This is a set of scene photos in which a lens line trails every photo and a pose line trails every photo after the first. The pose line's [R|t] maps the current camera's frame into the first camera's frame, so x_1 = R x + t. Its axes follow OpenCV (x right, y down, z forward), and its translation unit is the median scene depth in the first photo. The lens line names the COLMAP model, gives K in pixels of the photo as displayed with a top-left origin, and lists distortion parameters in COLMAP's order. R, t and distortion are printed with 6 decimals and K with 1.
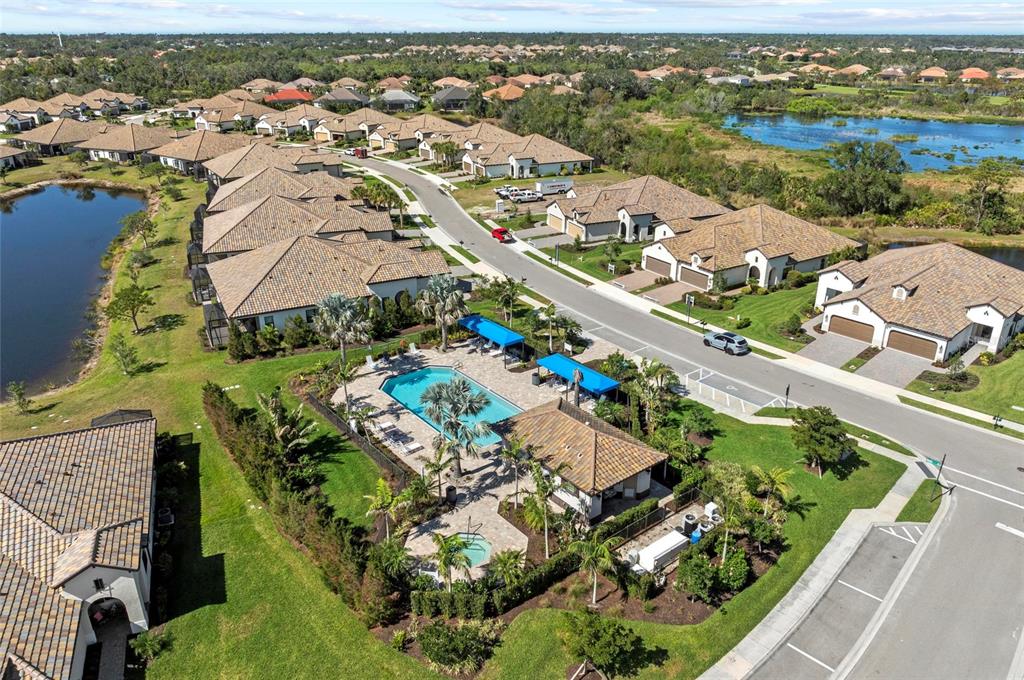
lens RADIAL K [[734.0, 0, 517.6], [0, 734.0, 340.1], [0, 0, 1]] dist [-0.024422, -0.006297]
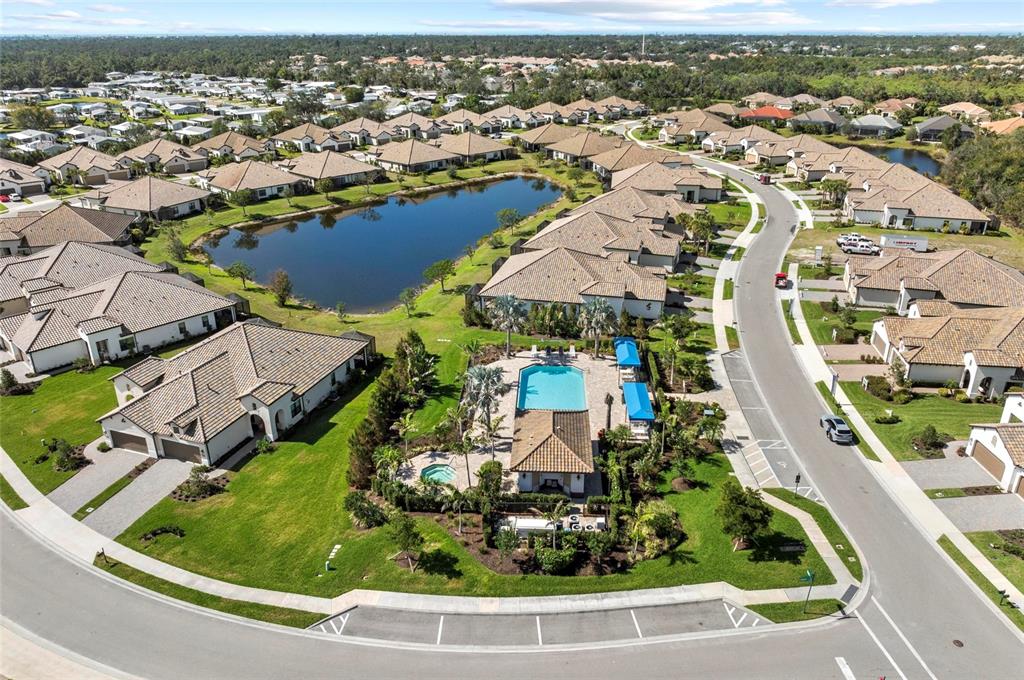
lens RADIAL K [[734.0, 0, 511.0], [0, 734.0, 343.1], [0, 0, 1]] dist [-0.024422, -0.006297]
pose [[0.741240, 0.255745, -0.620611, 0.359672], [-0.251449, 0.963044, 0.096534, -0.061293], [0.622364, 0.084497, 0.778154, -0.036548]]
